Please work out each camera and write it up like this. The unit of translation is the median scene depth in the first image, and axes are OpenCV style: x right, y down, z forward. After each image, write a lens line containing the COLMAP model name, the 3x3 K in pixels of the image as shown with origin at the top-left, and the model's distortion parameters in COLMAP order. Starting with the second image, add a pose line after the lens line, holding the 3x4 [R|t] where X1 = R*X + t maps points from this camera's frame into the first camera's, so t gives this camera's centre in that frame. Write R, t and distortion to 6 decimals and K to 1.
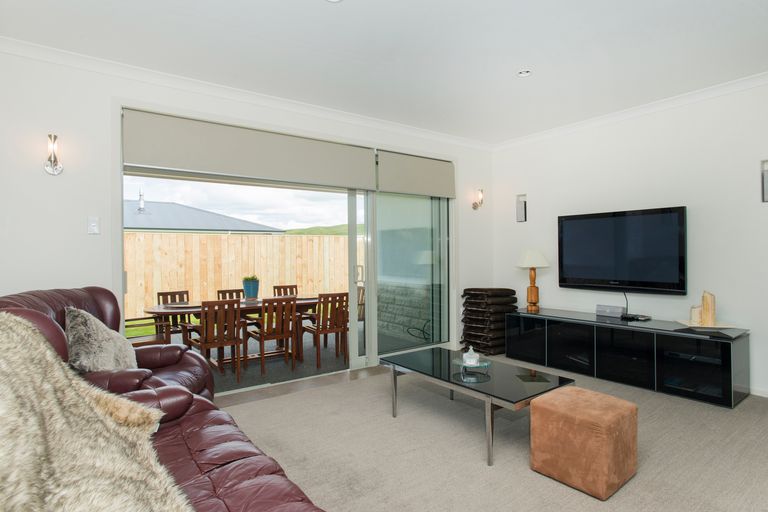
lens RADIAL K [[390.0, 0, 384.0], [0, 390.0, 256.0], [0, 0, 1]] dist [-0.004365, 0.000978]
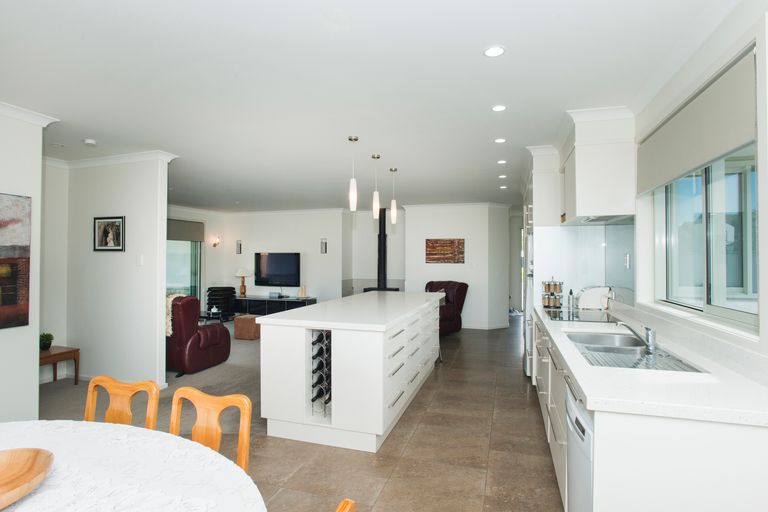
lens RADIAL K [[390.0, 0, 384.0], [0, 390.0, 256.0], [0, 0, 1]] dist [-0.004365, 0.000978]
pose [[0.805479, 0.011322, 0.592517, -0.261772], [-0.011732, 0.999926, -0.003159, -0.084775], [-0.592509, -0.004406, 0.805552, -1.175906]]
